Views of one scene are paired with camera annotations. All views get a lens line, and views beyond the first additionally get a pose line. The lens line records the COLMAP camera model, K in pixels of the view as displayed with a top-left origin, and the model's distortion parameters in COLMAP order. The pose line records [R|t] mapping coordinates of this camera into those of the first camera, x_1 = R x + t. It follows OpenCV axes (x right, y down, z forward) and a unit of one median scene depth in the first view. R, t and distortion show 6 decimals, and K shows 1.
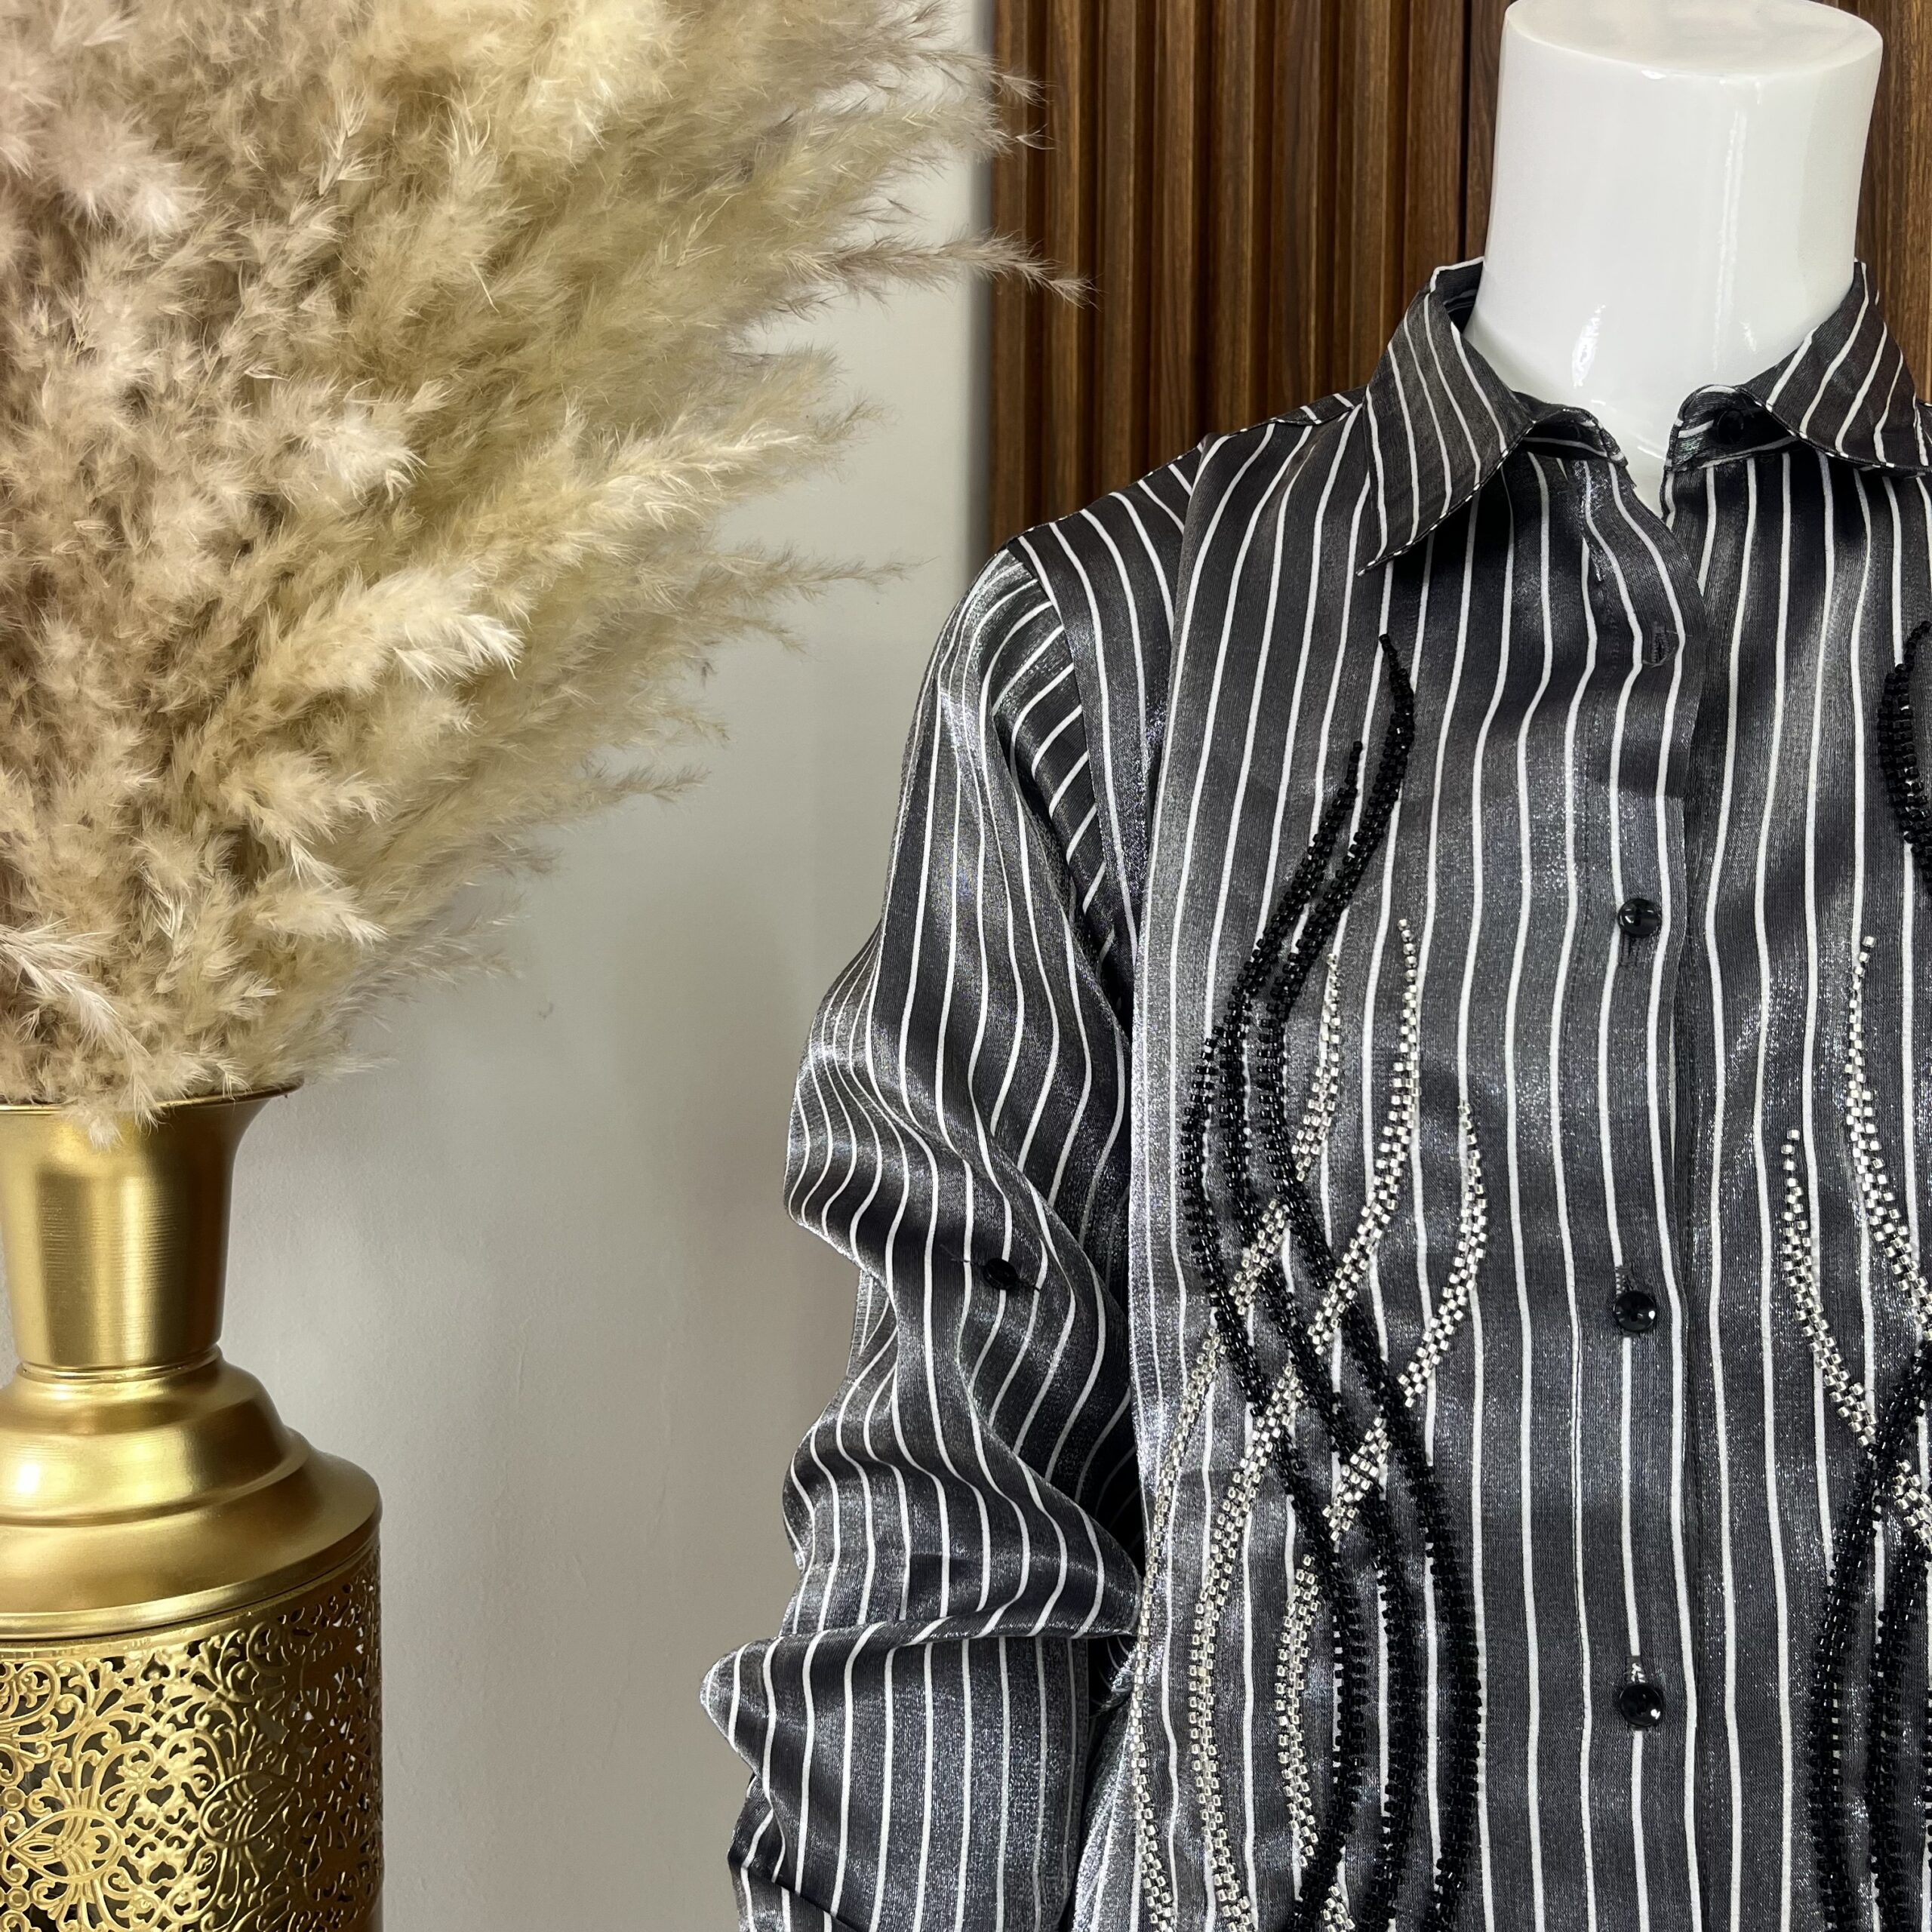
lens RADIAL K [[1968.5, 0, 955.0], [0, 1968.5, 976.2], [0, 0, 1]] dist [0.014572, 0.000000]
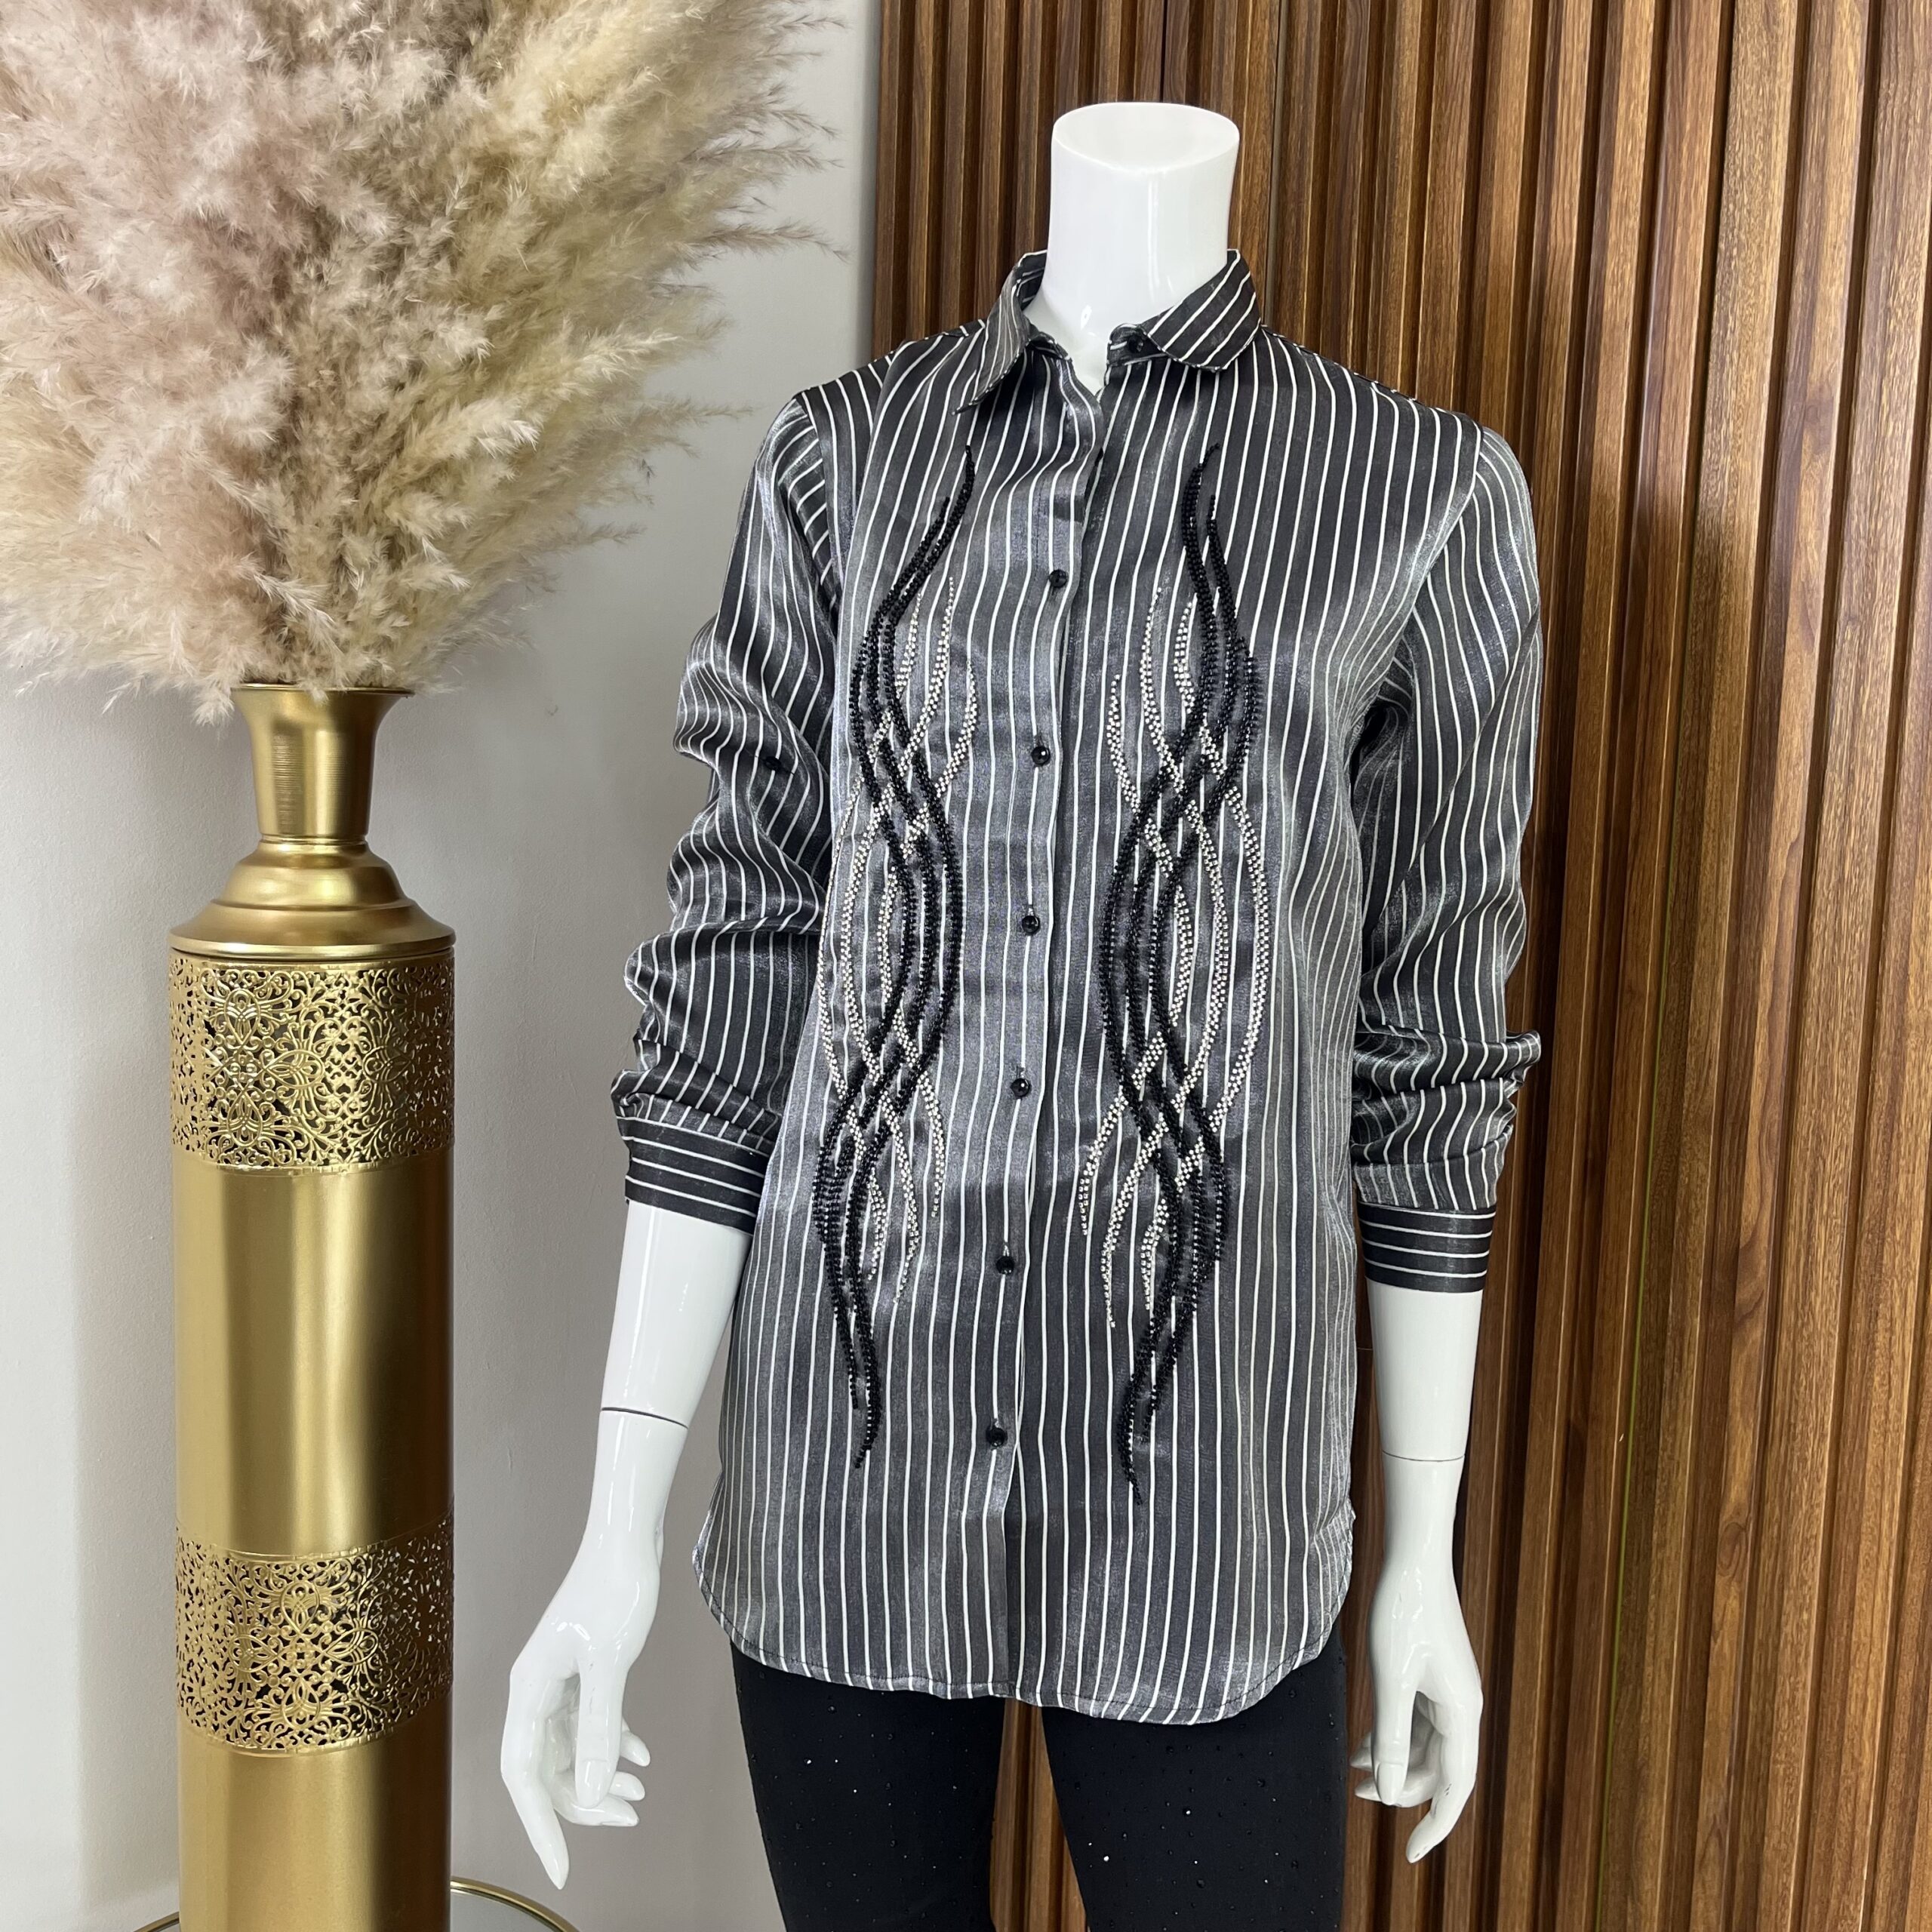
lens RADIAL K [[1968.5, 0, 966.6], [0, 1968.5, 979.1], [0, 0, 1]] dist [0.014572, 0.000000]
pose [[0.999626, 0.027346, -0.000995, 0.205490], [-0.027243, 0.997967, 0.057621, 0.224356], [0.002568, -0.057573, 0.998338, -0.917252]]
